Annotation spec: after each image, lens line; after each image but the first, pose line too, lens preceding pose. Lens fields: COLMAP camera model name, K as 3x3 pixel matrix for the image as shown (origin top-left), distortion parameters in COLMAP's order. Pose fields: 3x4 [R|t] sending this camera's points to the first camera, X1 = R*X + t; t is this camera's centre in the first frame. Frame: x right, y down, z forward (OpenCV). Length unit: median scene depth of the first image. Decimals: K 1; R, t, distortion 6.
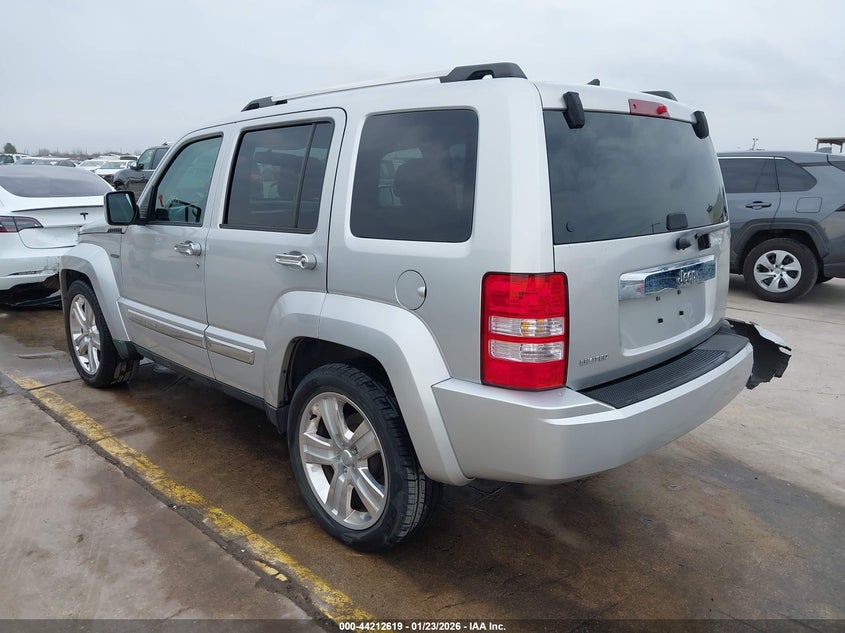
lens RADIAL K [[717.3, 0, 422.5], [0, 717.3, 316.5], [0, 0, 1]] dist [0.008963, 0.000743]
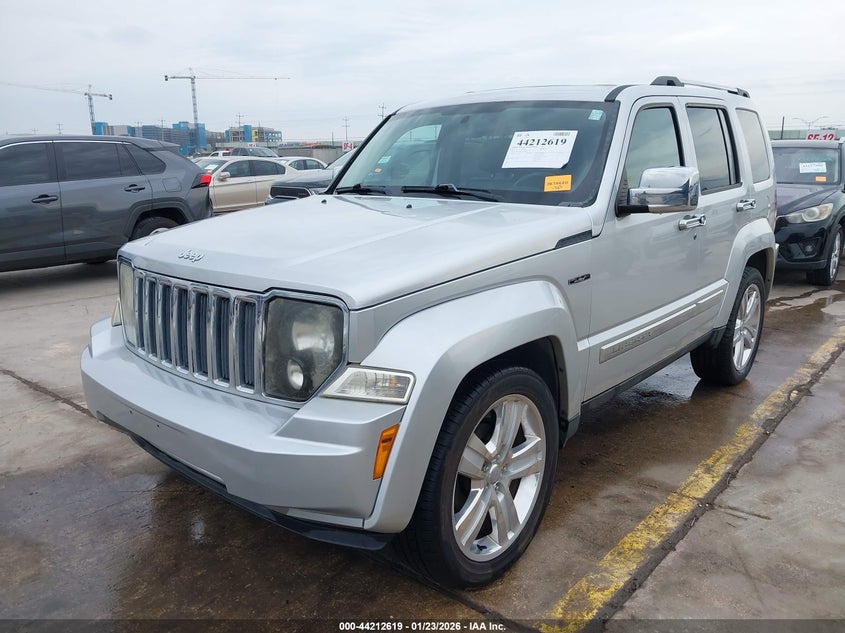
lens RADIAL K [[717.3, 0, 422.5], [0, 717.3, 316.5], [0, 0, 1]] dist [0.008963, 0.000743]
pose [[-0.134824, -0.210257, 0.968305, -1.082638], [0.209456, 0.949097, 0.235251, -0.238874], [-0.968478, 0.234535, -0.083922, 1.277420]]
